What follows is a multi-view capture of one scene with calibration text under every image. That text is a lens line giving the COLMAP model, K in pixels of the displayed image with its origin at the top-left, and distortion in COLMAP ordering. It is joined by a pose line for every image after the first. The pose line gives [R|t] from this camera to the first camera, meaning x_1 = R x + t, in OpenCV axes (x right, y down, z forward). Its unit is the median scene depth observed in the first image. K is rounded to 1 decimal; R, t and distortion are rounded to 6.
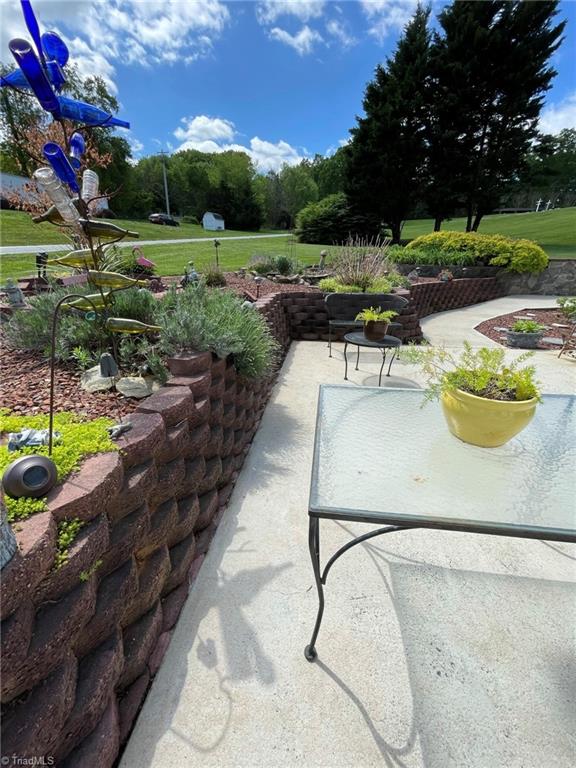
lens RADIAL K [[304.8, 0, 284.2], [0, 304.8, 388.6], [0, 0, 1]] dist [-0.001344, -0.002325]
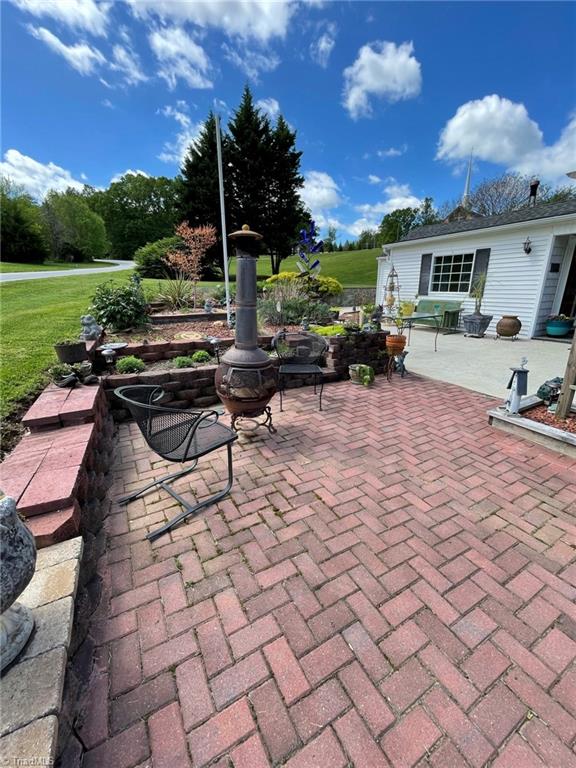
lens RADIAL K [[304.8, 0, 286.0], [0, 304.8, 385.7], [0, 0, 1]] dist [-0.001344, -0.002325]
pose [[0.821644, -0.185381, 0.539014, -0.250065], [0.240694, 0.970030, -0.033283, 0.064556], [-0.516690, 0.157084, 0.841639, -0.142317]]
